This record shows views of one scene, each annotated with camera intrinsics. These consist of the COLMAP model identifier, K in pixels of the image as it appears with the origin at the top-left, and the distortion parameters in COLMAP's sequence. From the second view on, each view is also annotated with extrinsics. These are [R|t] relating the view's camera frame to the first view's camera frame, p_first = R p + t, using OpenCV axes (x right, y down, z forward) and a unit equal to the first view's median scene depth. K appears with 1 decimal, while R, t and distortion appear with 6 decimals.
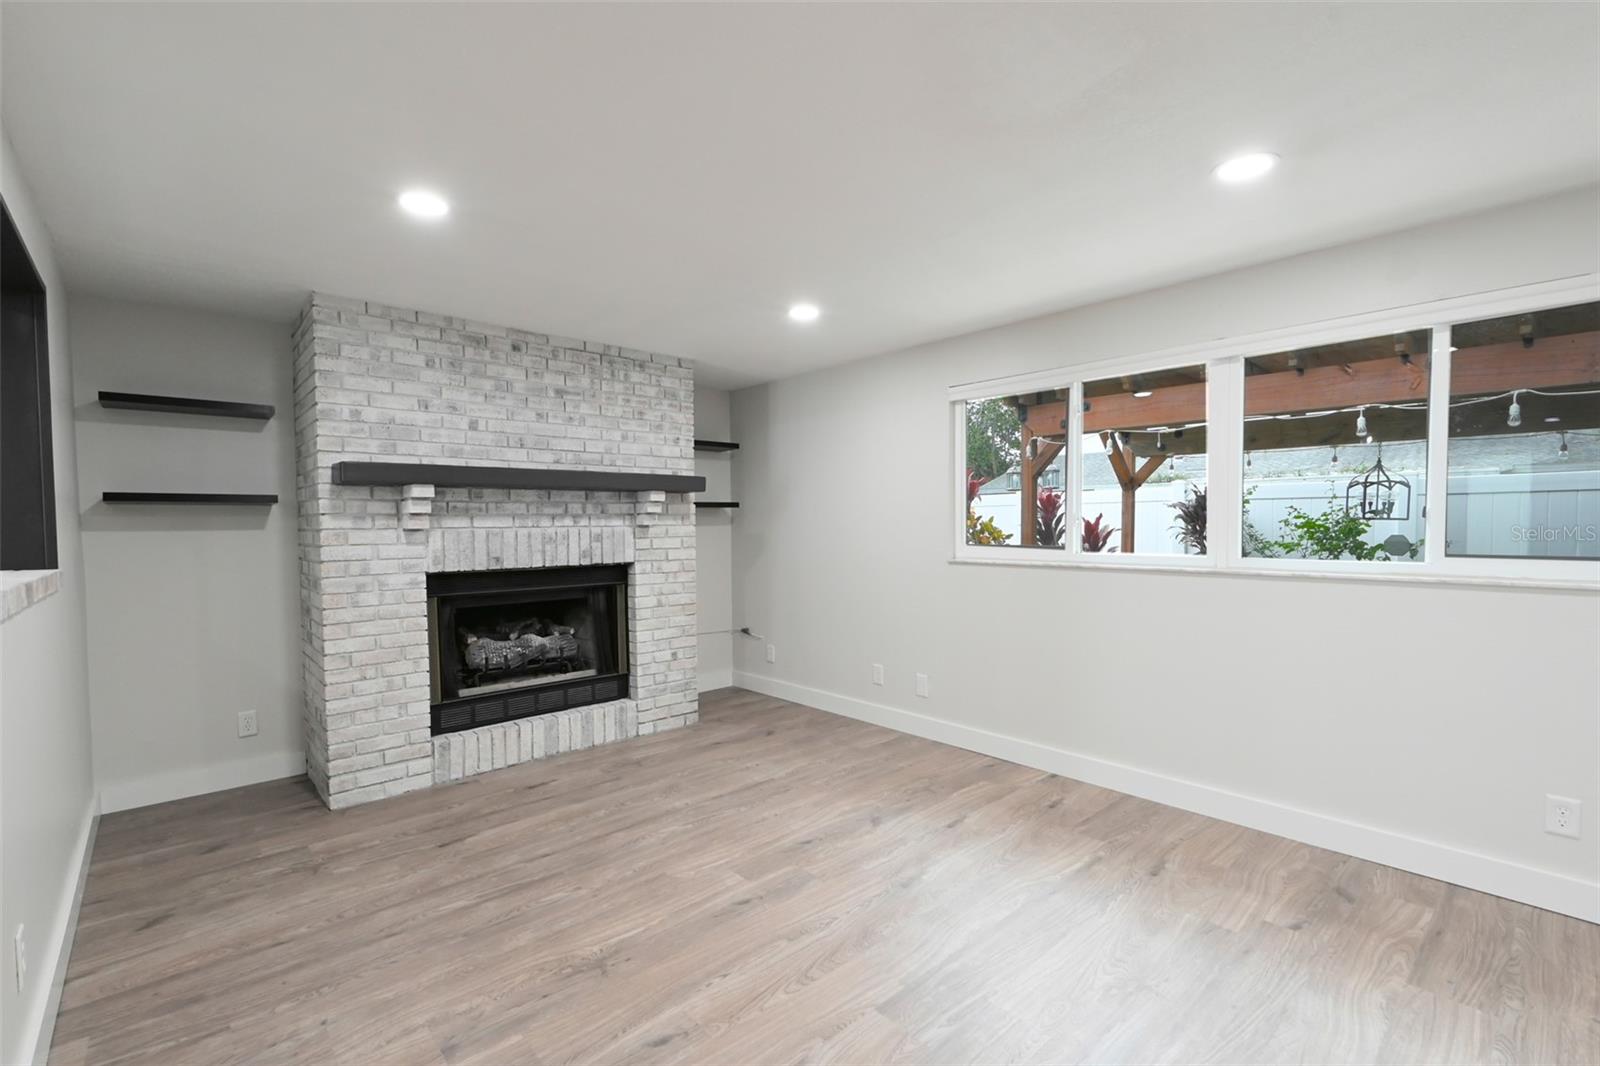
lens RADIAL K [[728.8, 0, 825.7], [0, 728.8, 547.8], [0, 0, 1]] dist [-0.004888, -0.001715]
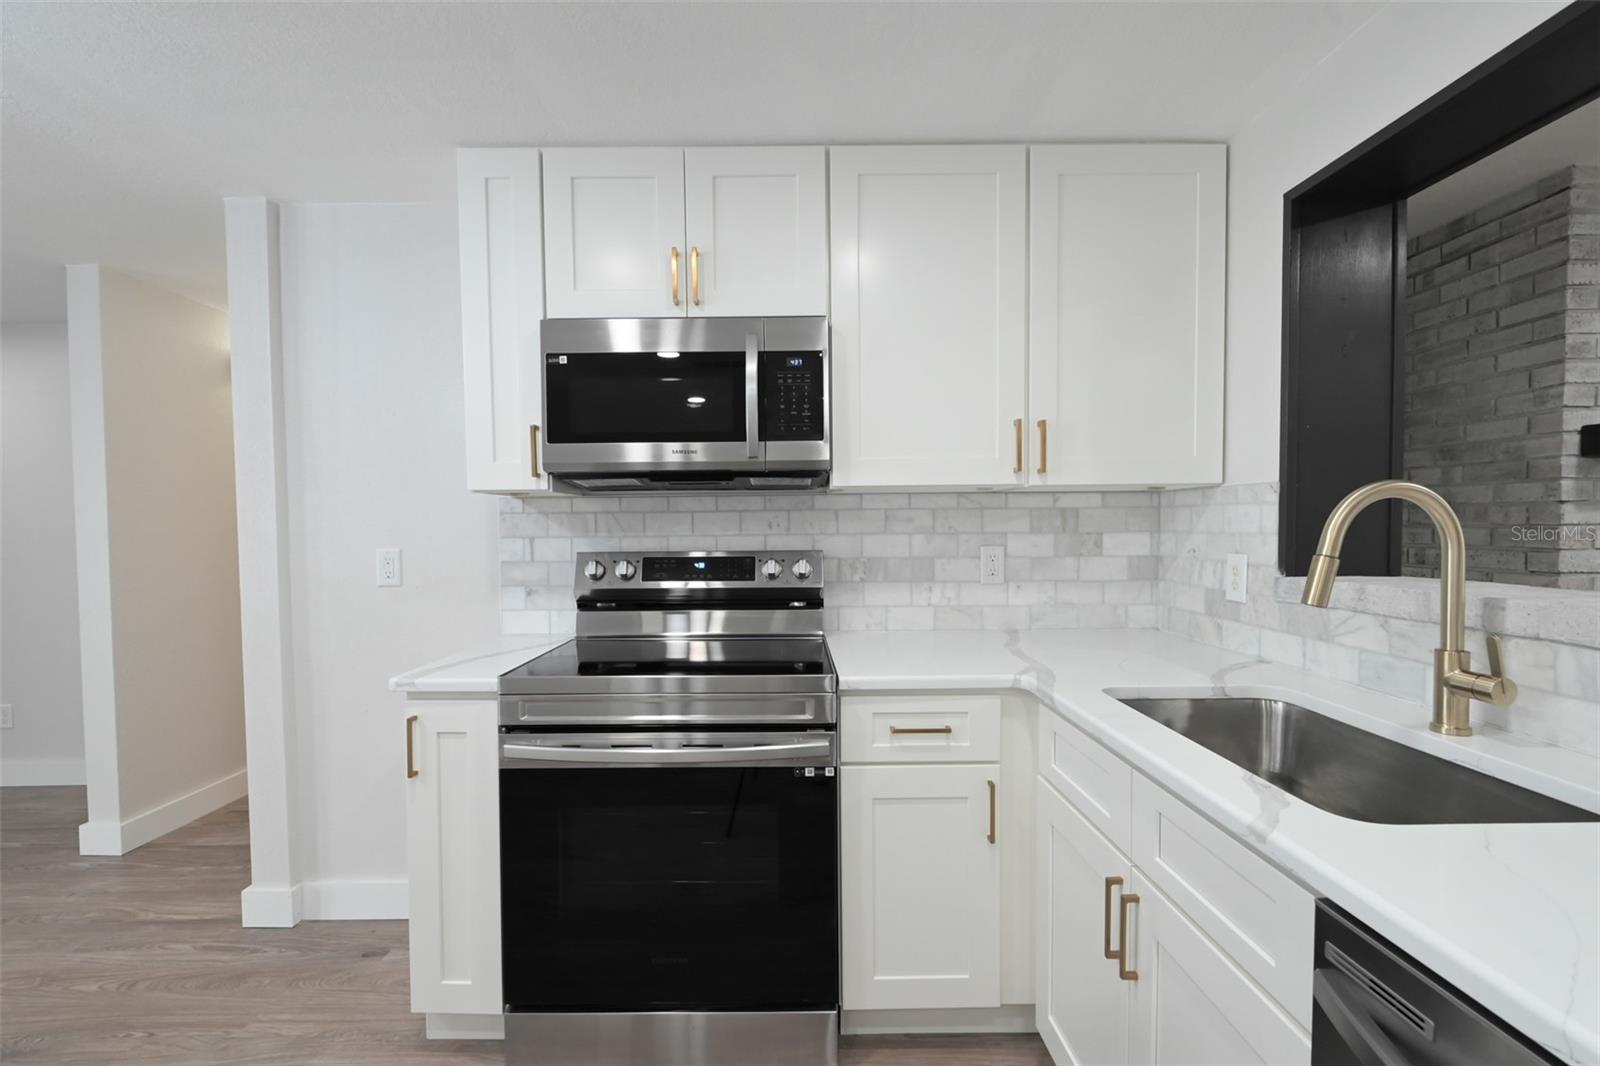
lens RADIAL K [[728.8, 0, 767.9], [0, 728.8, 548.7], [0, 0, 1]] dist [-0.004888, -0.001715]
pose [[0.733120, 0.028401, -0.679506, -0.736535], [-0.020872, 0.999597, 0.019260, -0.000614], [0.679779, 0.000063, 0.733417, 0.016367]]
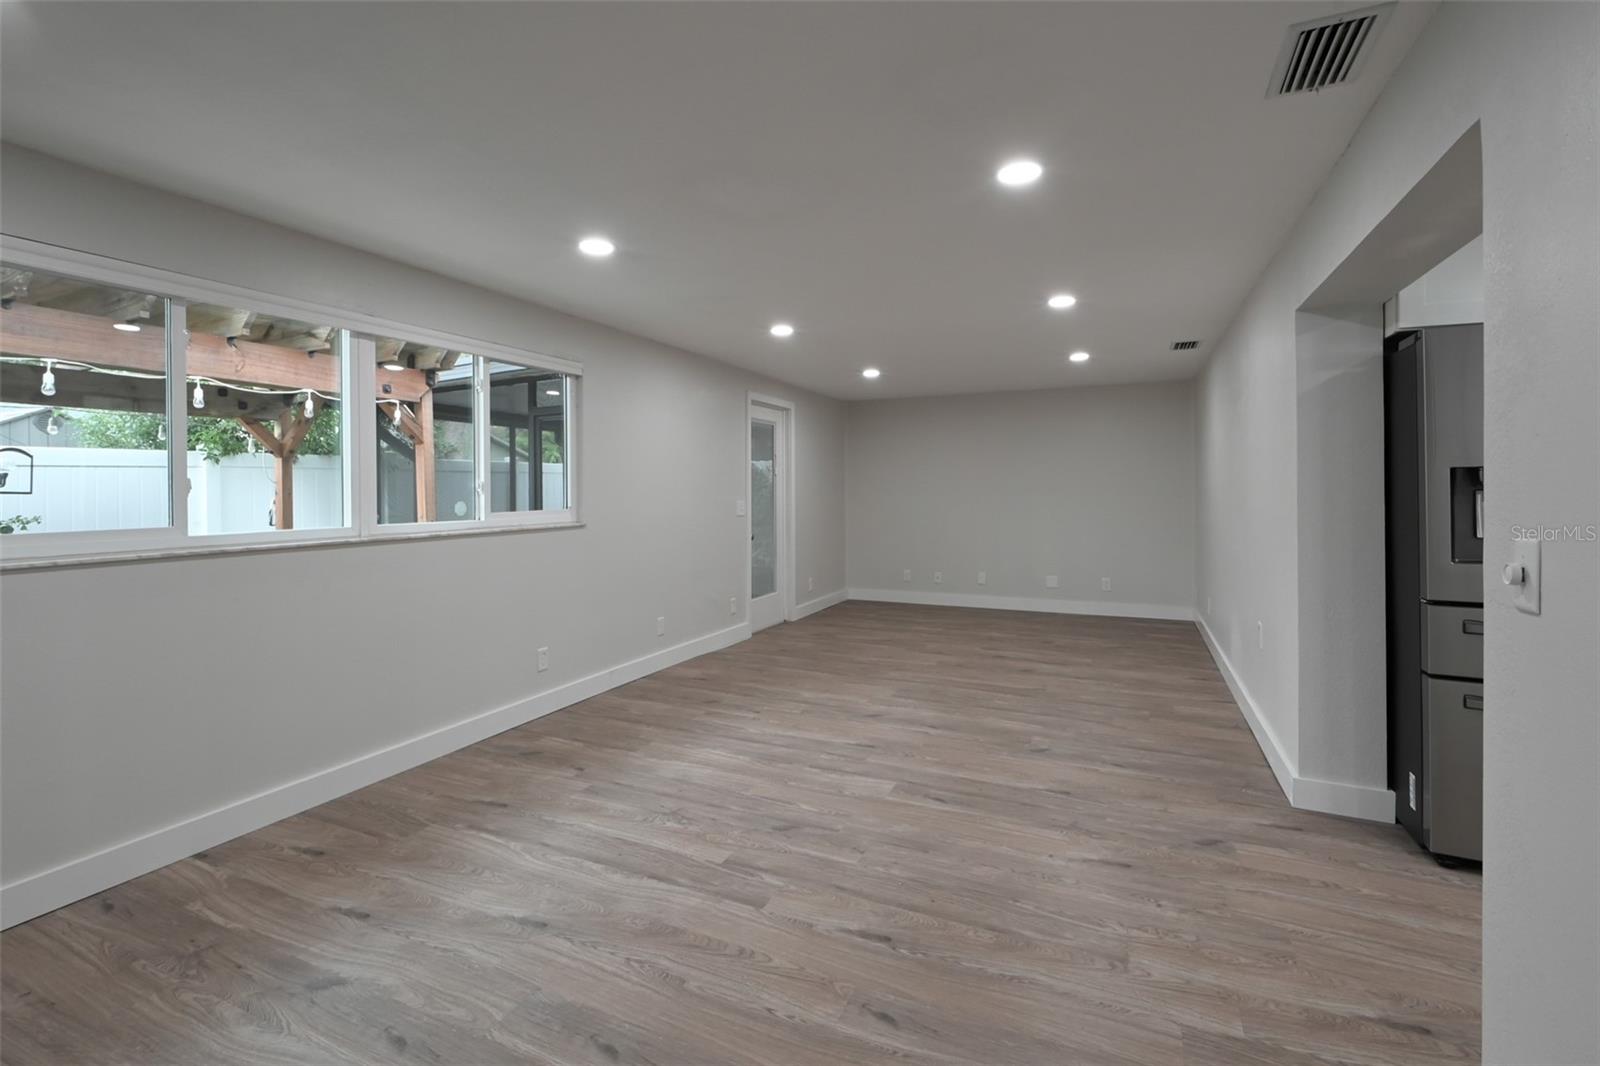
lens RADIAL K [[728.8, 0, 769.9], [0, 728.8, 480.3], [0, 0, 1]] dist [-0.004888, -0.001715]
pose [[-0.379926, 0.017384, 0.924854, -0.577160], [0.035687, 0.999355, -0.004124, -0.025824], [-0.924328, 0.031438, -0.380301, 0.793005]]
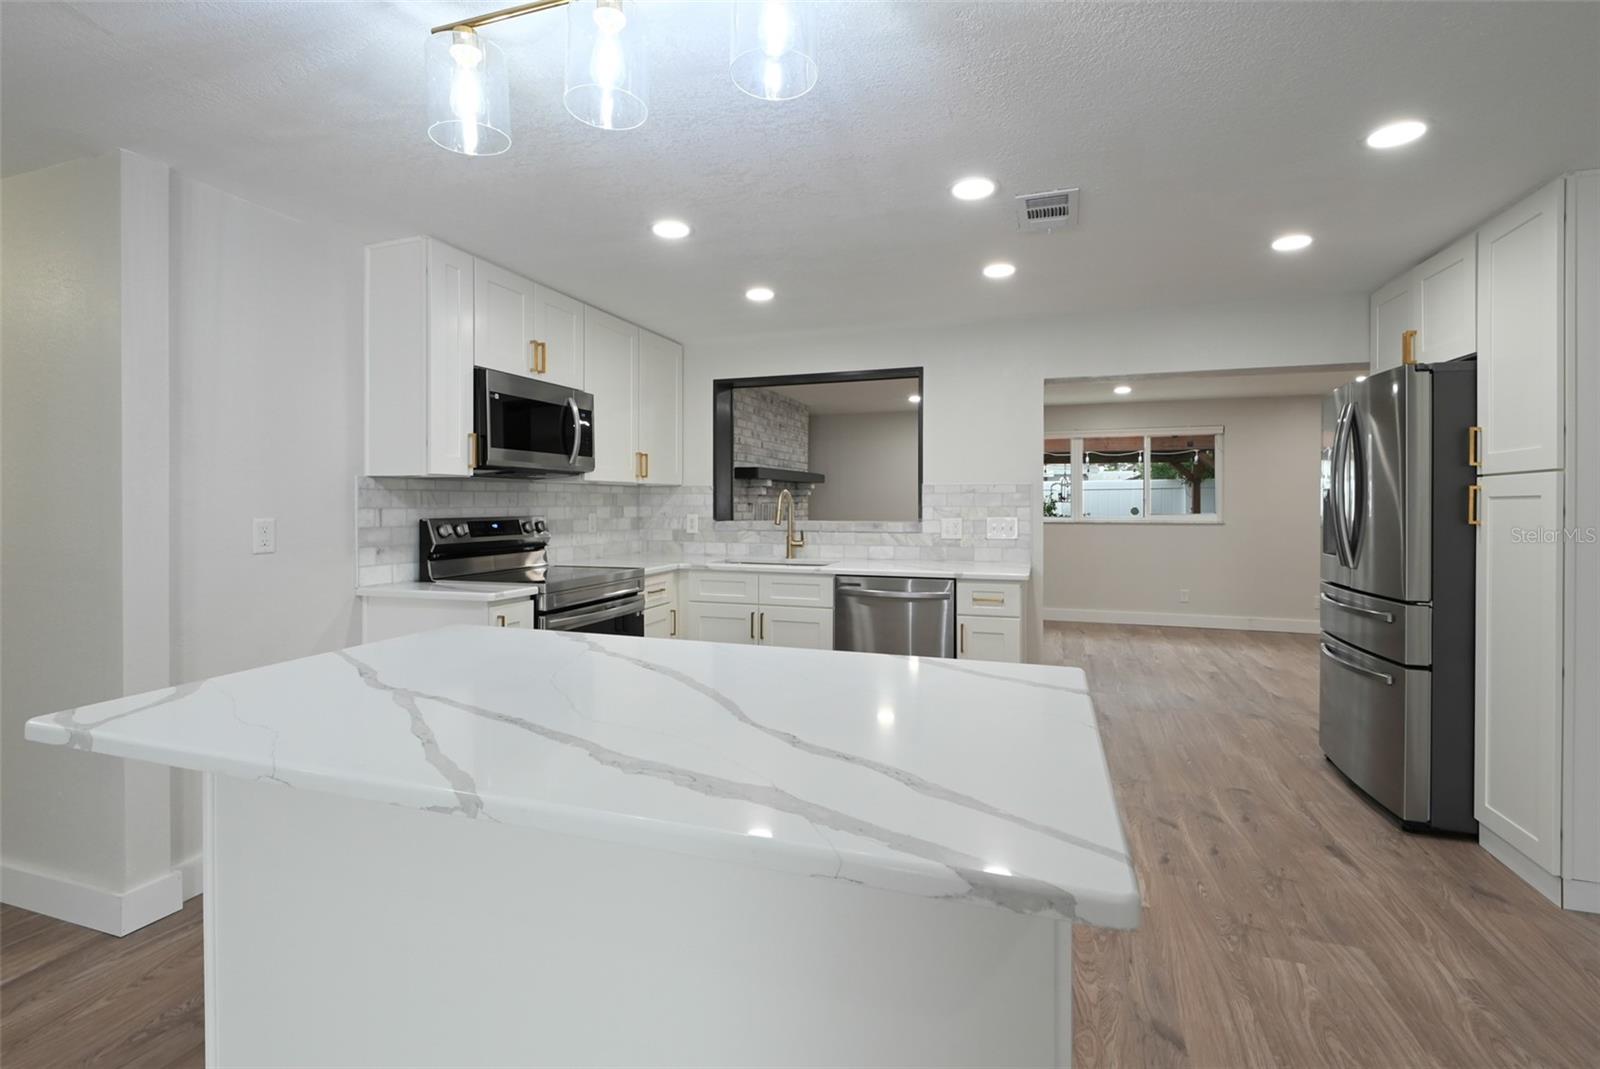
lens RADIAL K [[735.3, 0, 813.1], [0, 735.3, 512.5], [0, 0, 1]] dist [0.004925, -0.005117]
pose [[0.868325, 0.002200, 0.495990, -1.361742], [0.008015, 0.999797, -0.018465, 0.032596], [-0.495931, 0.020009, 0.868132, -0.677006]]
